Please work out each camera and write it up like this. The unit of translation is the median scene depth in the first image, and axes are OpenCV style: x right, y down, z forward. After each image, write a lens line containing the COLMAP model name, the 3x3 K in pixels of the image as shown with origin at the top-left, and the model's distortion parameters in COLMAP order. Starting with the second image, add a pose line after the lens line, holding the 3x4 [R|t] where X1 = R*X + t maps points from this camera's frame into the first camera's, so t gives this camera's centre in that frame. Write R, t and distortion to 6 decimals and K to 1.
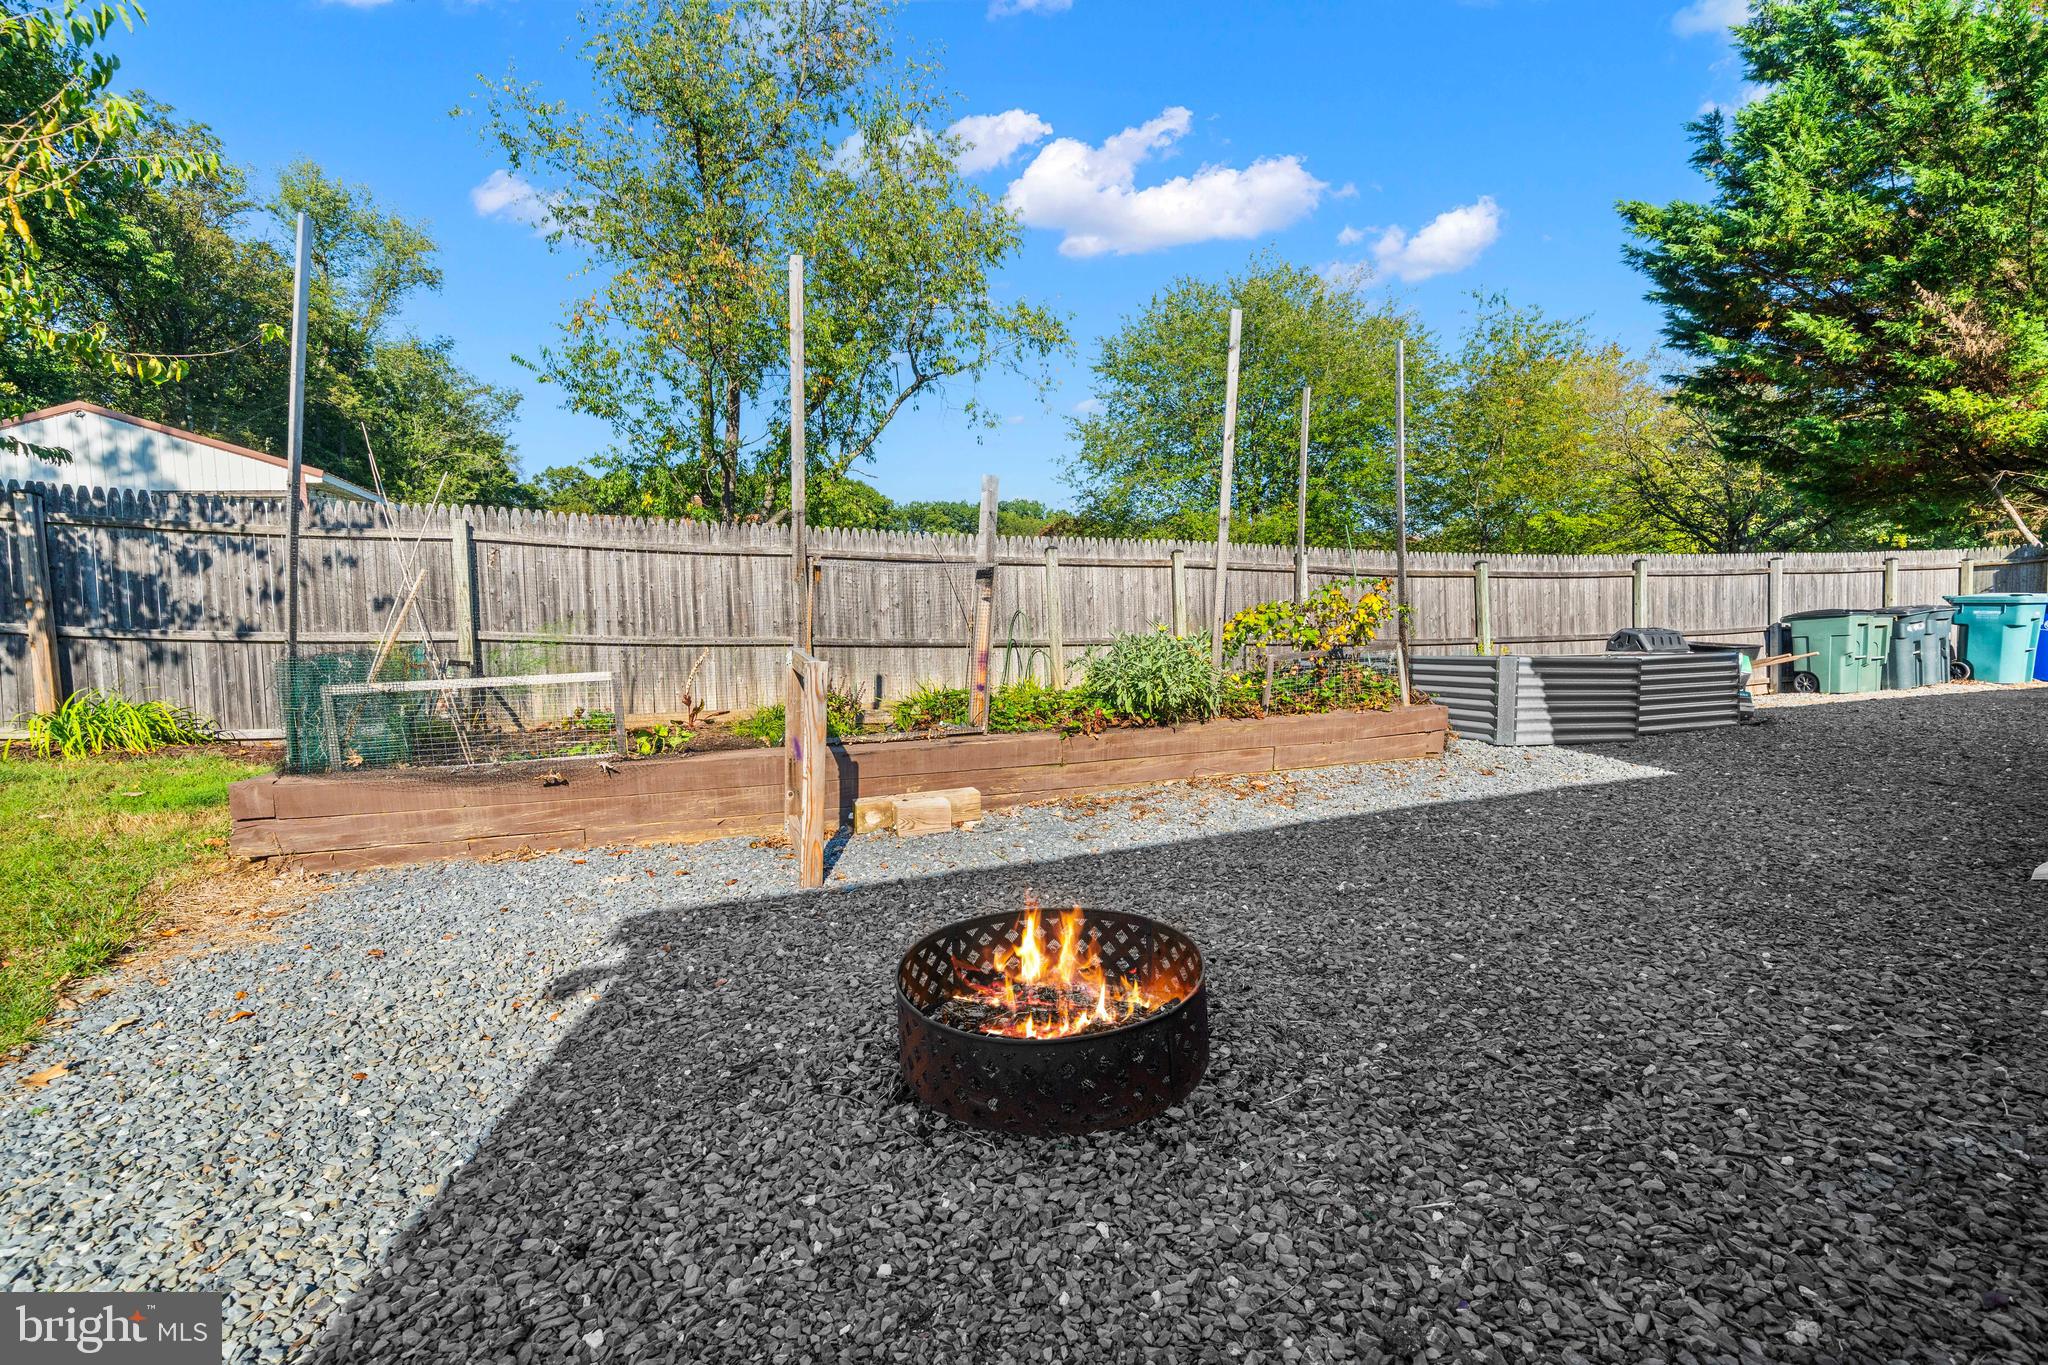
lens RADIAL K [[901.7, 0, 1016.8], [0, 901.7, 667.0], [0, 0, 1]] dist [0.000052, 0.000078]
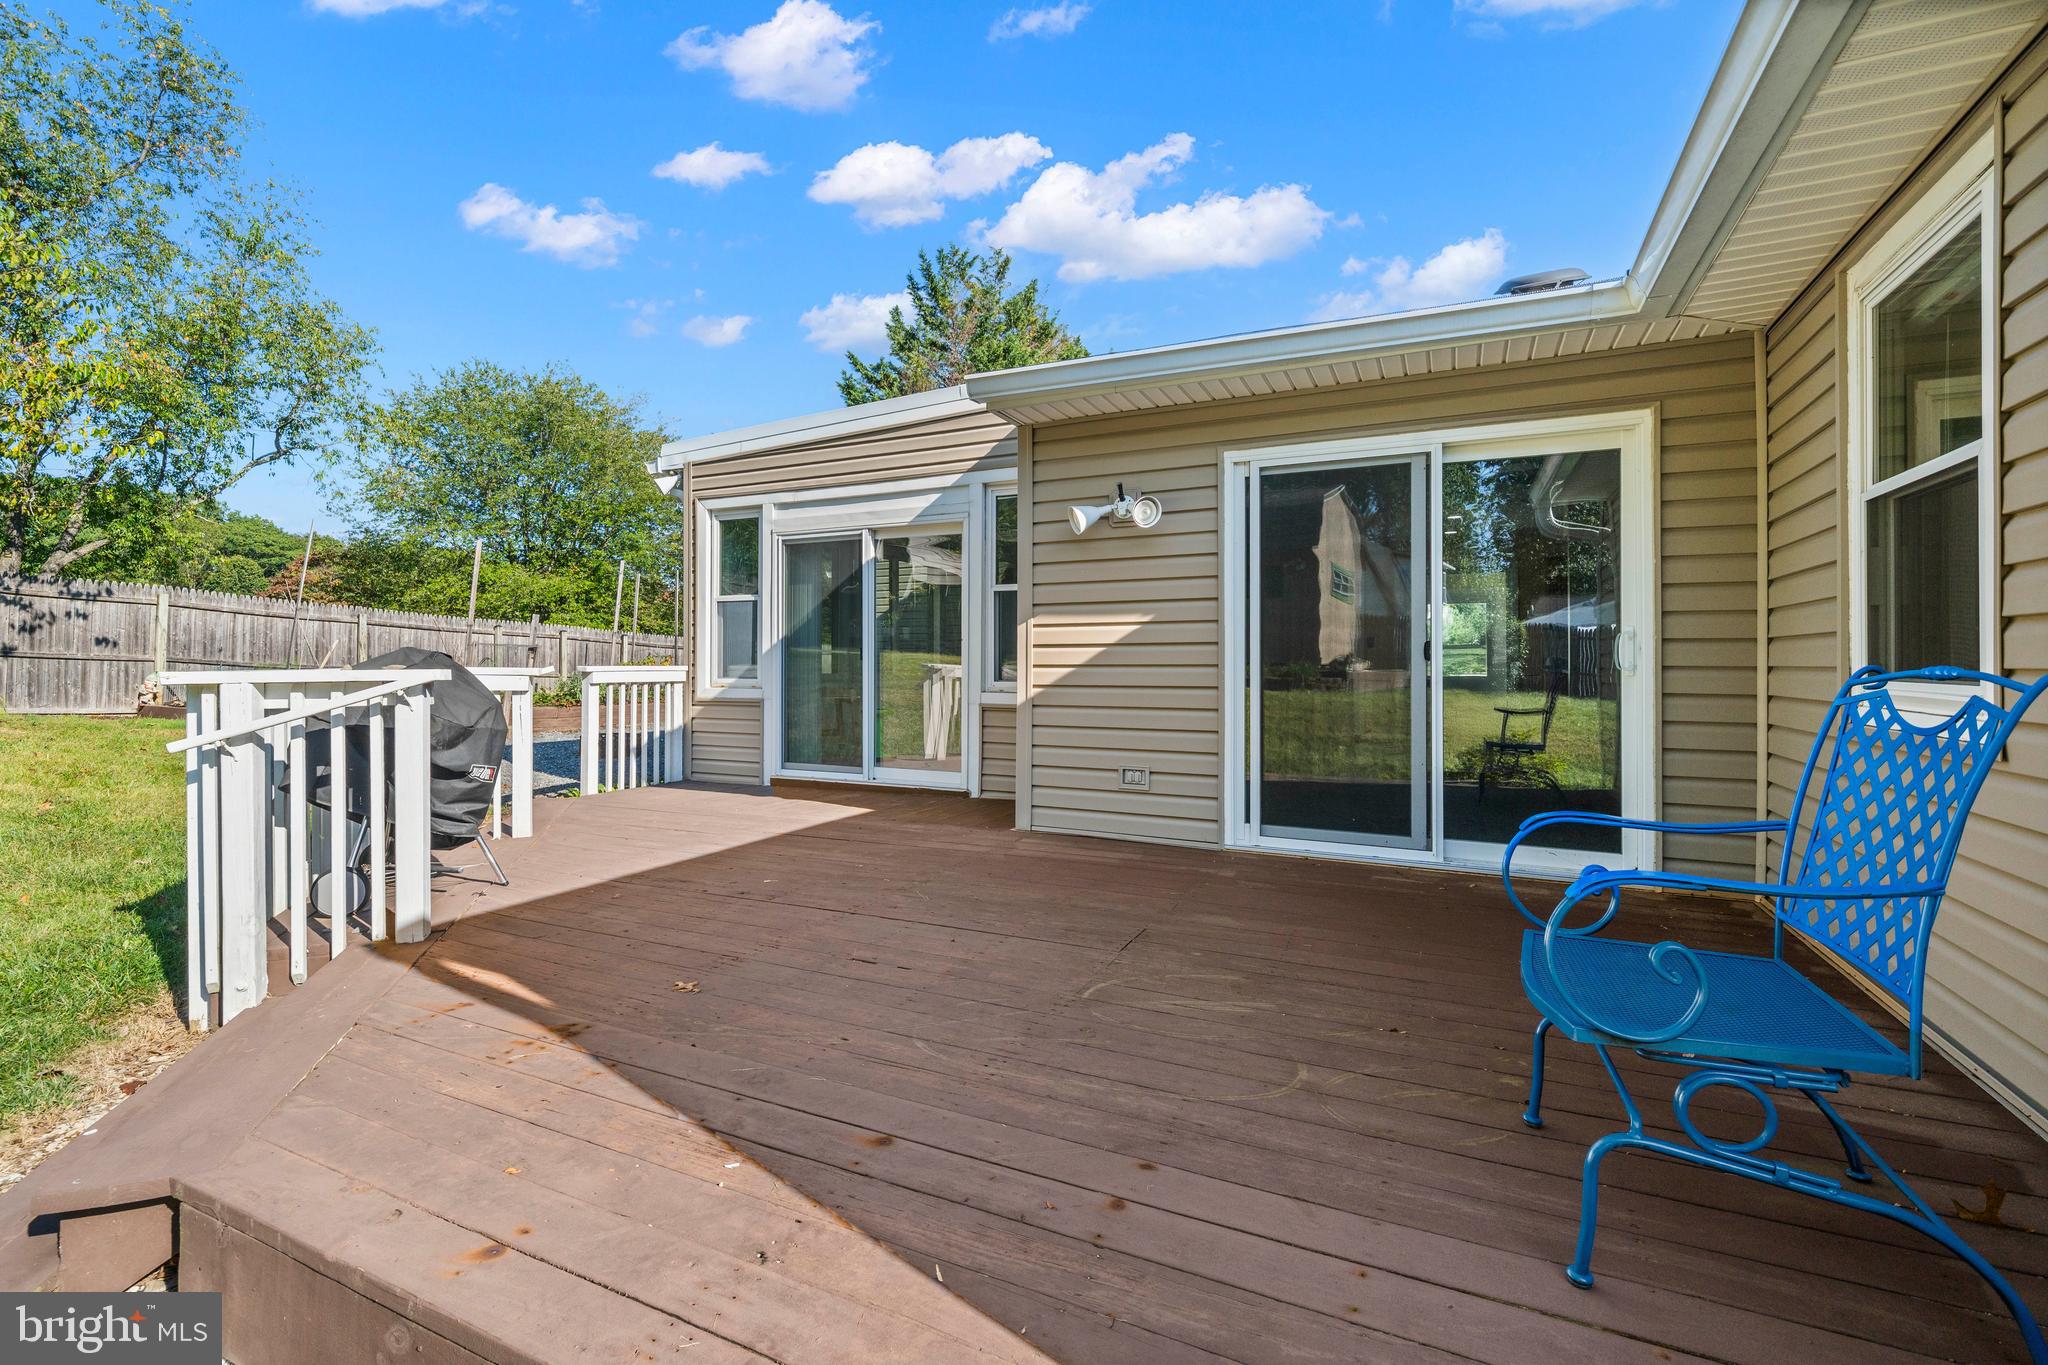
lens RADIAL K [[901.7, 0, 1016.8], [0, 901.7, 667.0], [0, 0, 1]] dist [0.000052, 0.000078]
pose [[0.710305, 0.039351, 0.702793, -0.527118], [-0.005070, 0.998696, -0.050794, 0.052470], [-0.703876, 0.032516, 0.709578, -1.178335]]
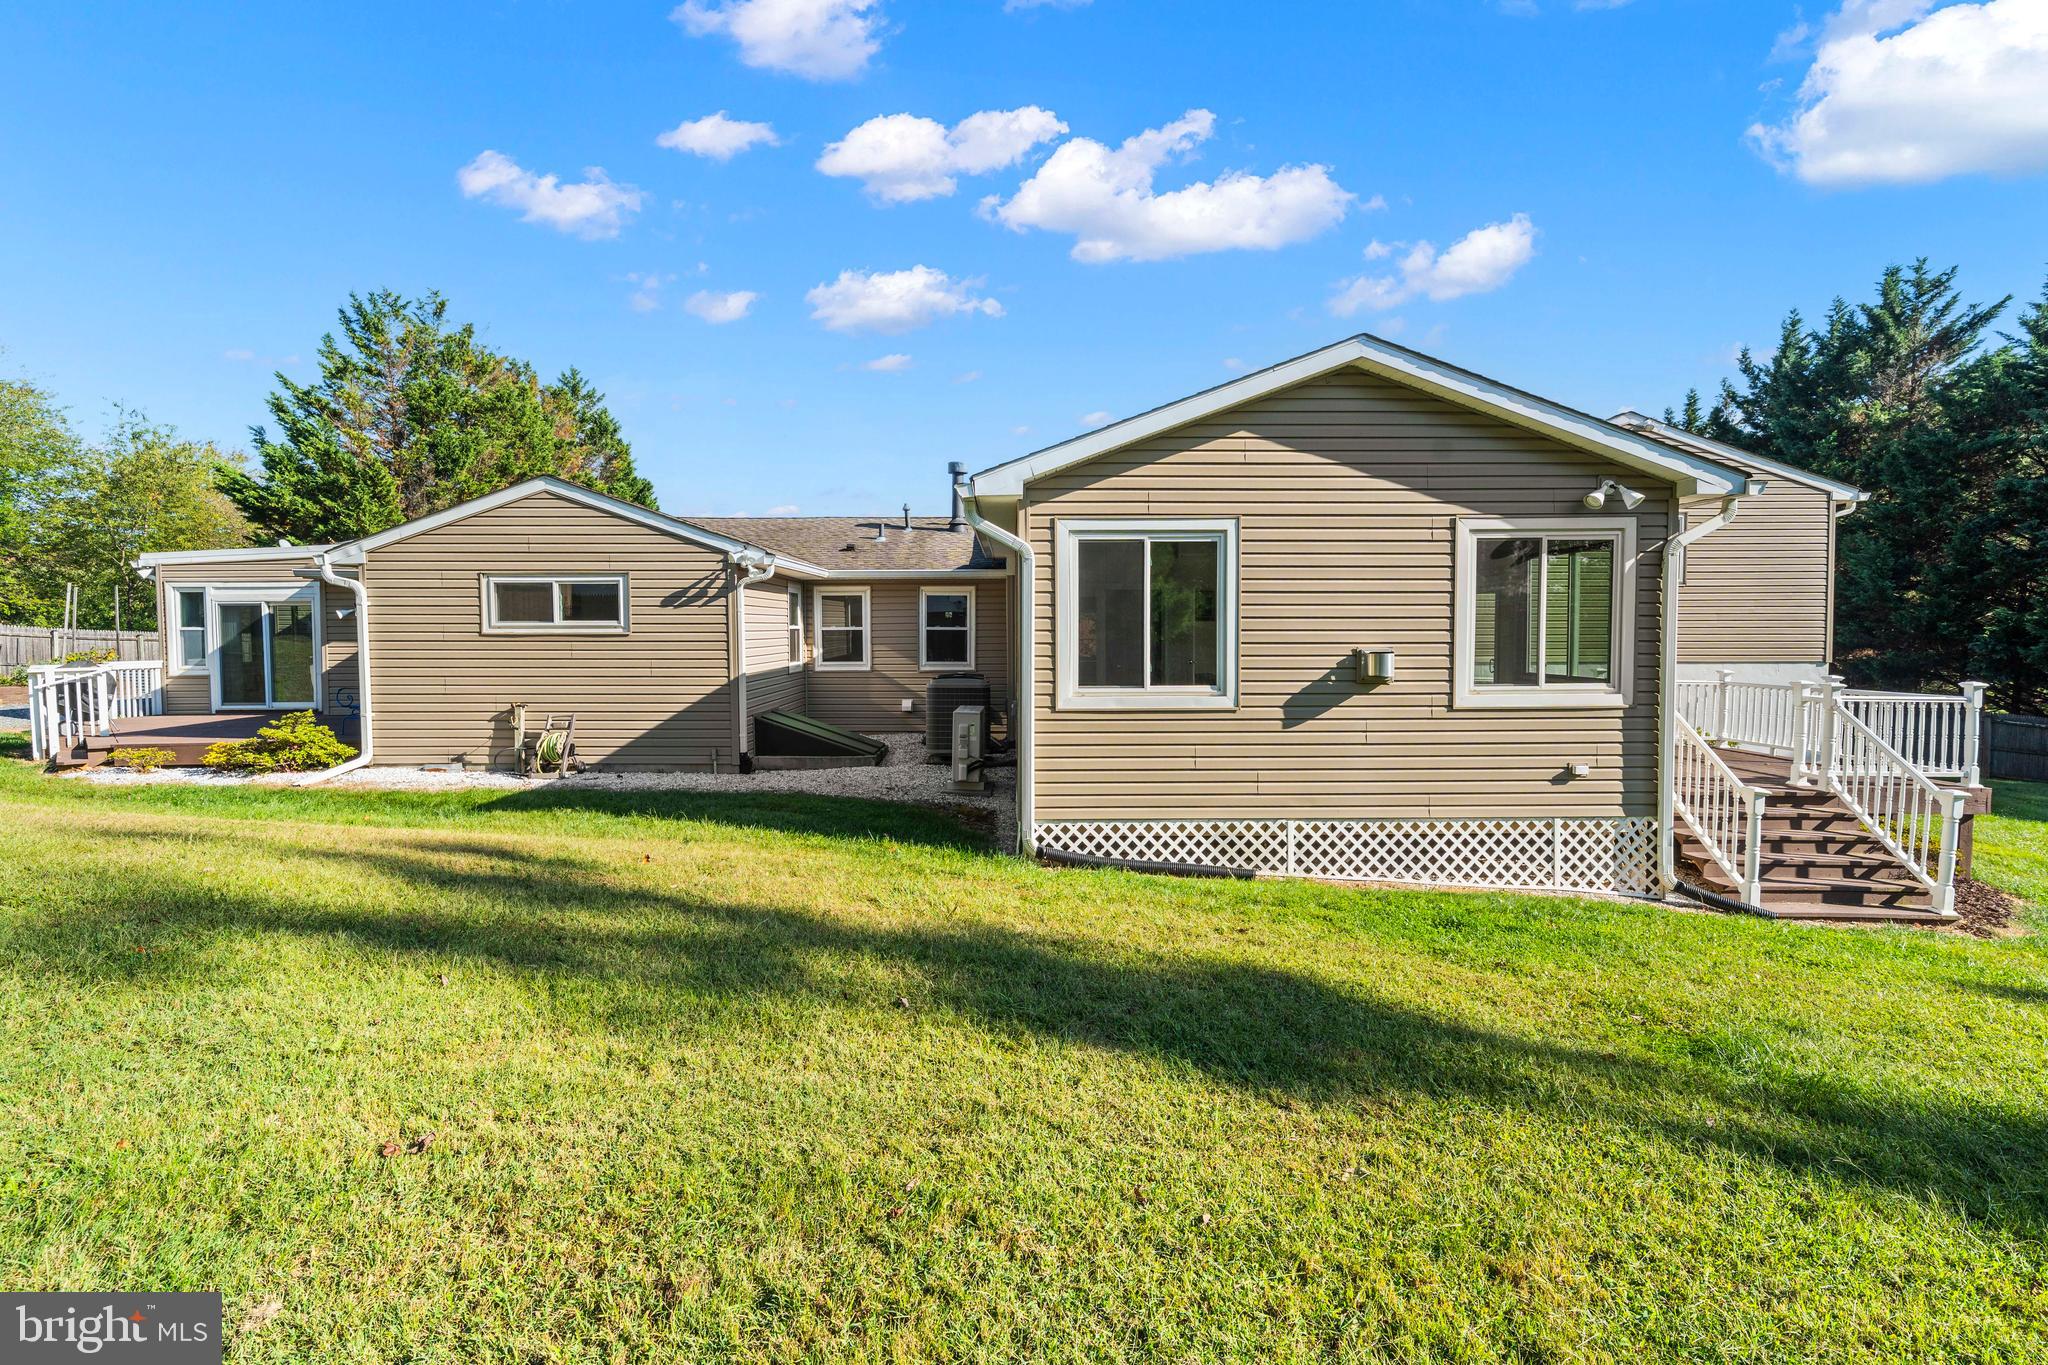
lens RADIAL K [[927.0, 0, 1024.0], [0, 927.0, 682.5], [0, 0, 1]] dist [-0.001506, -0.000488]
pose [[0.320364, -0.010657, 0.947235, -1.318321], [0.023213, 0.999725, 0.003397, 0.086544], [-0.947010, 0.020900, 0.320523, -2.522032]]
